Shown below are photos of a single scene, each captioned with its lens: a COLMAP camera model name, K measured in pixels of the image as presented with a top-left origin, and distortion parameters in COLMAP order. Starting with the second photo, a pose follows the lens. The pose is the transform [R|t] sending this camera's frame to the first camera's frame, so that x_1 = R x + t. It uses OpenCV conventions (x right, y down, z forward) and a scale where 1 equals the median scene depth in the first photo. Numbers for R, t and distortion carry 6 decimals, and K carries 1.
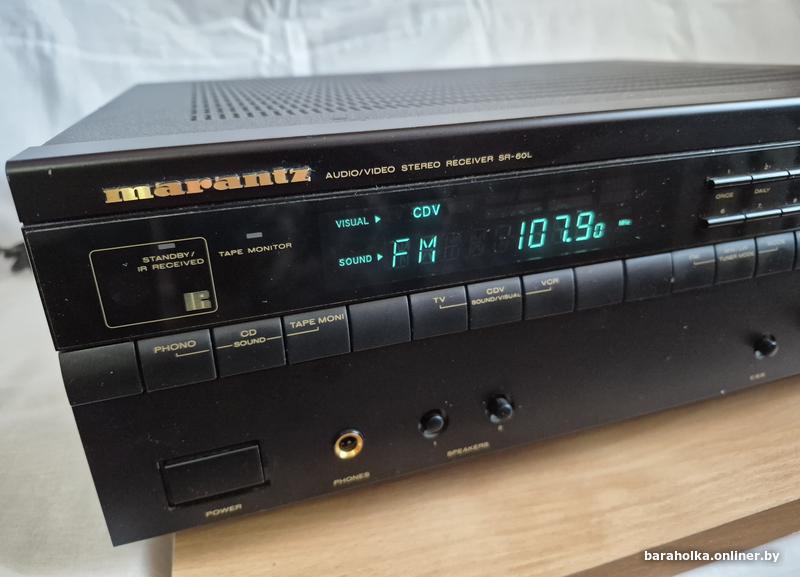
lens RADIAL K [[582.1, 0, 400.0], [0, 582.1, 288.5], [0, 0, 1]] dist [0.101515, -0.193931]
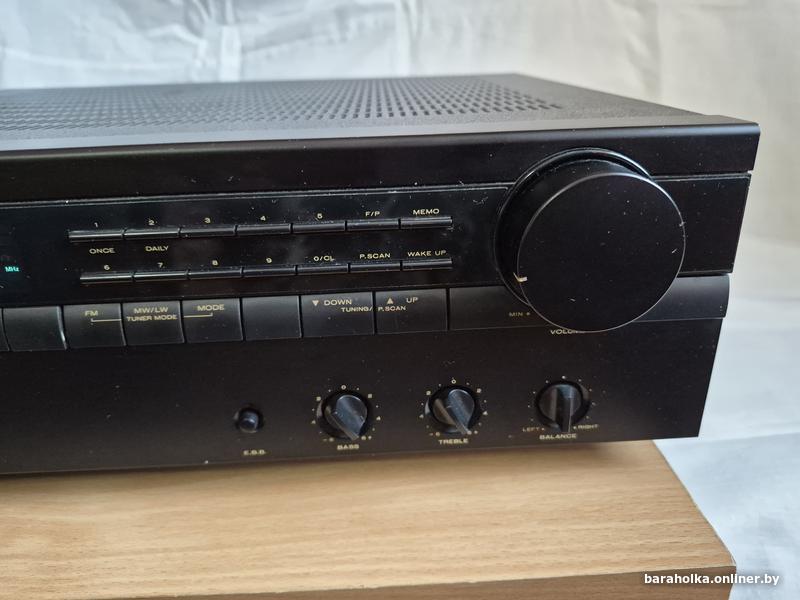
lens RADIAL K [[536.0, 0, 400.0], [0, 536.0, 300.0], [0, 0, 1]] dist [0.003840, -0.002257]
pose [[0.962832, 0.122646, -0.240651, 1.230457], [-0.108224, 0.991493, 0.072308, -0.198260], [0.247472, -0.043577, 0.967915, 0.332725]]
